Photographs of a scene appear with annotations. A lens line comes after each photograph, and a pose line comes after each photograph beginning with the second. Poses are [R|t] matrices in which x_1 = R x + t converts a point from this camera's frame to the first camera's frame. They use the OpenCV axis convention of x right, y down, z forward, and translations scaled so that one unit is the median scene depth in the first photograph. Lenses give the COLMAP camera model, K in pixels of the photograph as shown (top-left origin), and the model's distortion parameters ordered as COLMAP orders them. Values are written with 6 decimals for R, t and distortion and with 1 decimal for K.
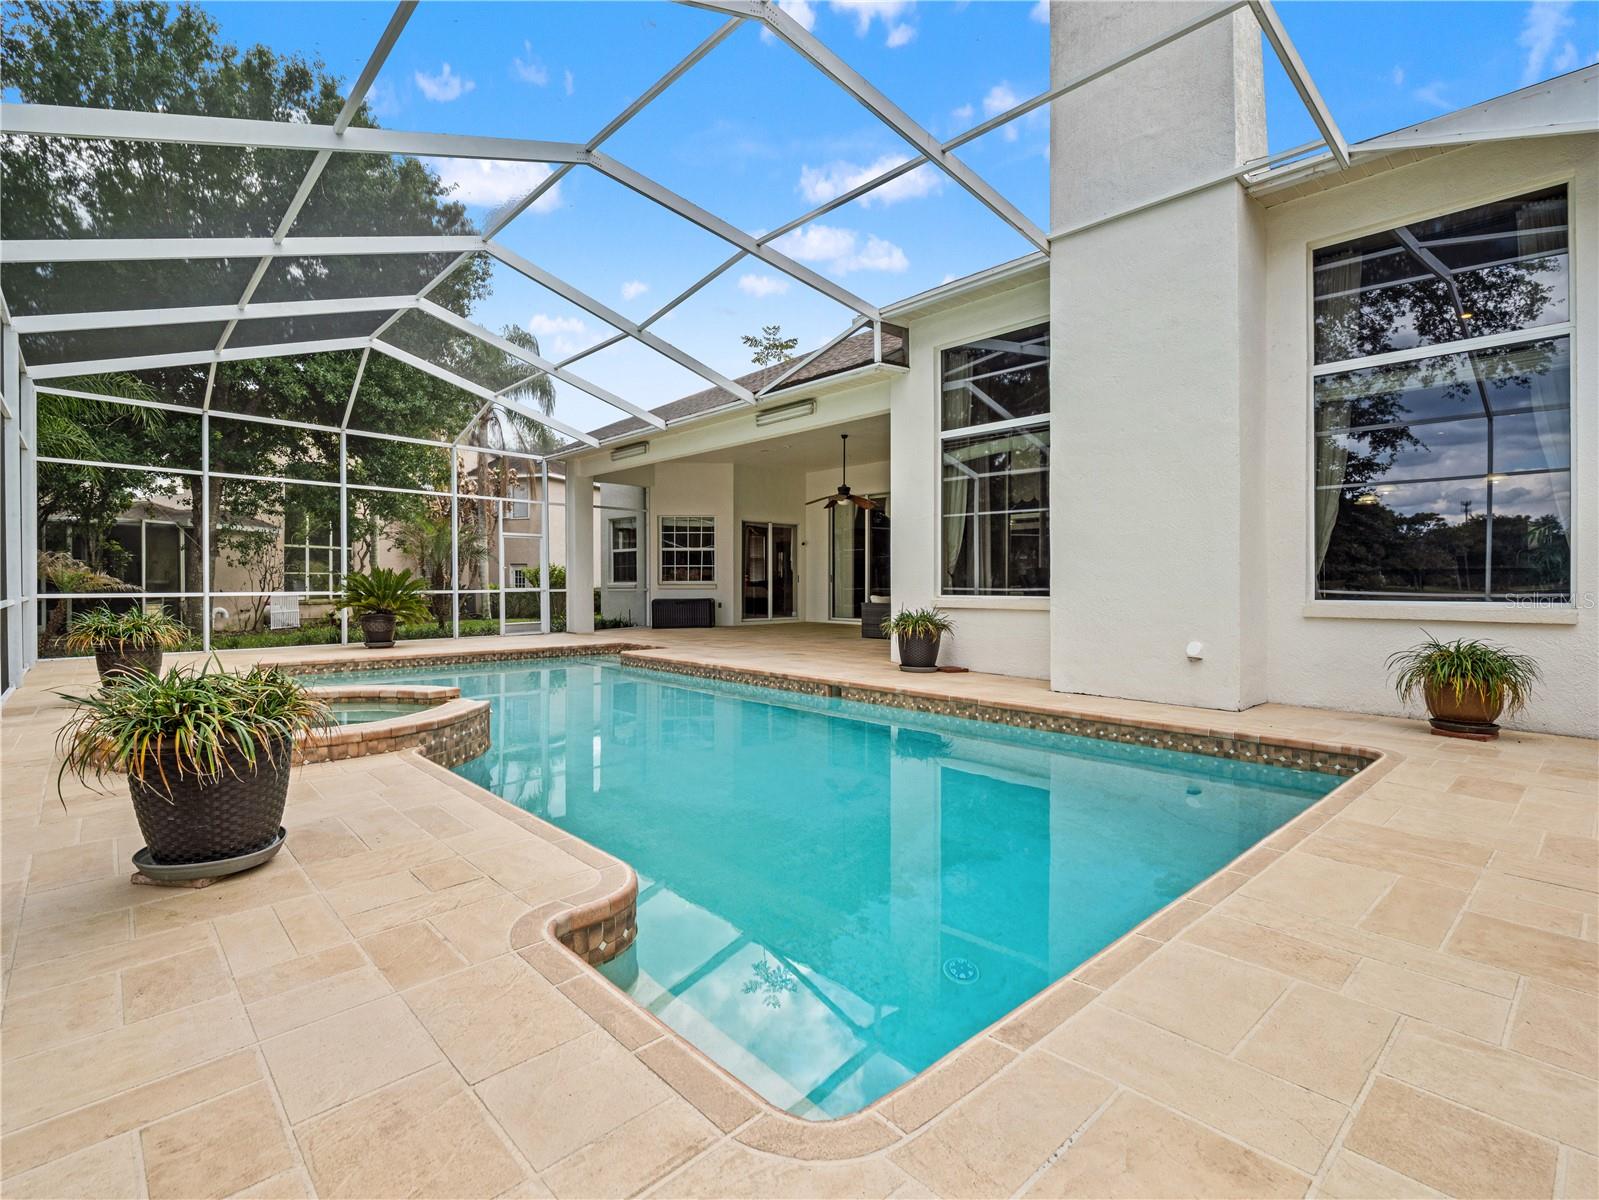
lens RADIAL K [[774.7, 0, 781.7], [0, 774.7, 586.7], [0, 0, 1]] dist [-0.006064, -0.004809]
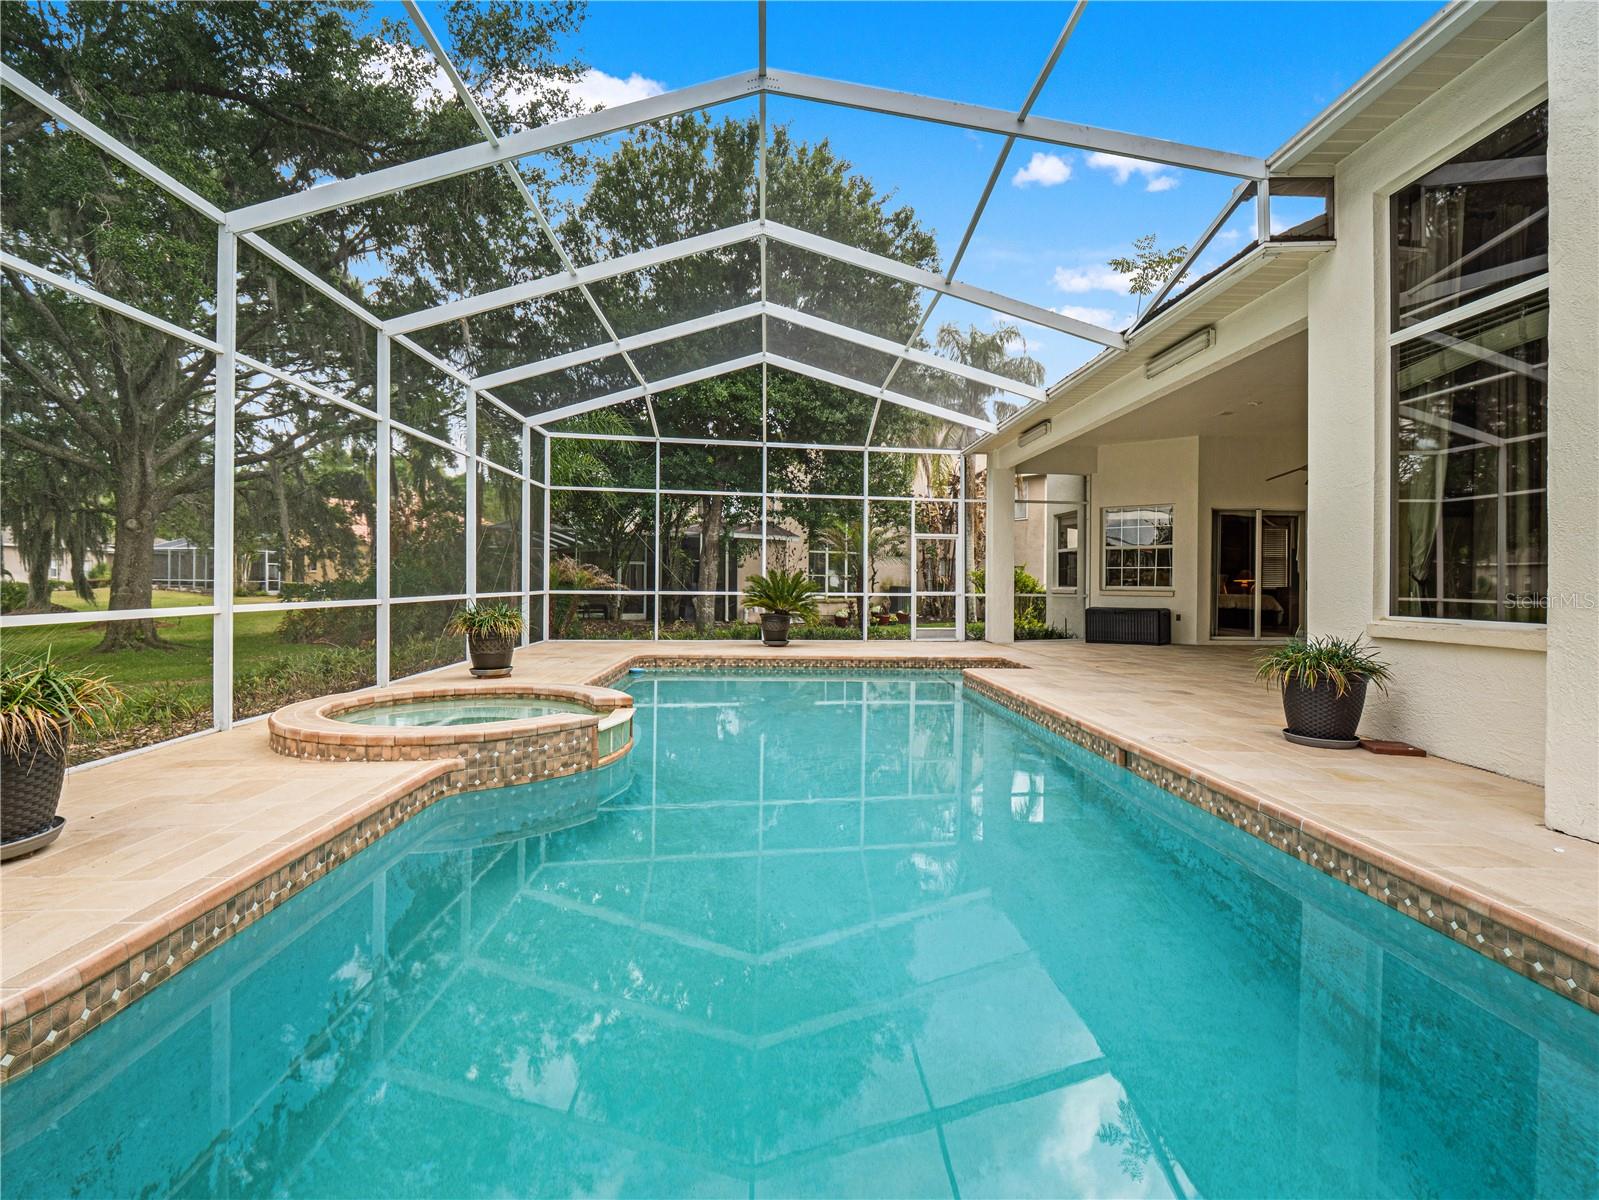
lens RADIAL K [[774.7, 0, 795.3], [0, 774.7, 587.4], [0, 0, 1]] dist [-0.006064, -0.004809]
pose [[0.770693, 0.013047, -0.637073, 0.232295], [-0.014834, 0.999887, 0.002531, -0.005937], [0.637034, 0.007500, 0.770800, 0.274663]]
